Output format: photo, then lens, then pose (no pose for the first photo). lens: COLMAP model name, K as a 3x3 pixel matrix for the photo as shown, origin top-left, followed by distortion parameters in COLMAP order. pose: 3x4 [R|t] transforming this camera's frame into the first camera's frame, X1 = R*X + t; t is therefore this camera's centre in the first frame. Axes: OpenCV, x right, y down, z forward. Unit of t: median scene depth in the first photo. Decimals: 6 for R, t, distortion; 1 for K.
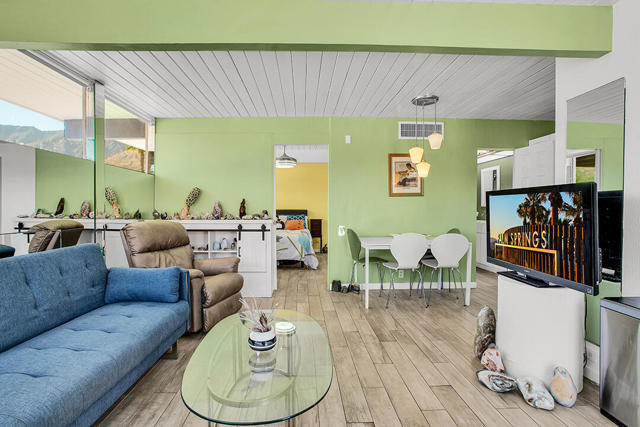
lens RADIAL K [[313.3, 0, 317.2], [0, 313.3, 212.8], [0, 0, 1]] dist [-0.079811, 0.045984]
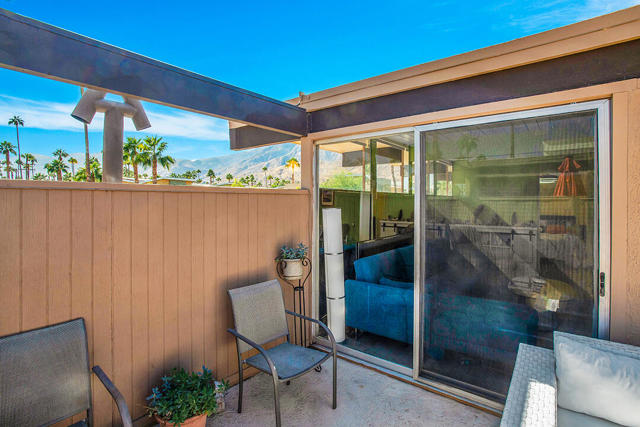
lens RADIAL K [[322.0, 0, 325.1], [0, 322.0, 202.4], [0, 0, 1]] dist [-0.033426, 0.000593]
pose [[0.766172, -0.003247, -0.642627, 0.057183], [-0.007045, 0.999885, -0.013451, -0.084496], [0.642597, 0.014833, 0.766061, -0.955091]]
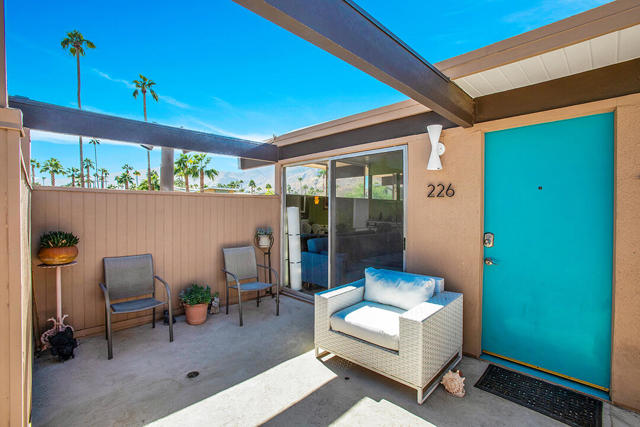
lens RADIAL K [[301.4, 0, 321.4], [0, 301.4, 213.3], [0, 0, 1]] dist [-0.036044, 0.000240]
pose [[0.685215, 0.008269, -0.728294, 0.627147], [-0.013423, 0.999909, -0.001277, -0.046384], [0.728217, 0.010651, 0.685263, -1.102665]]
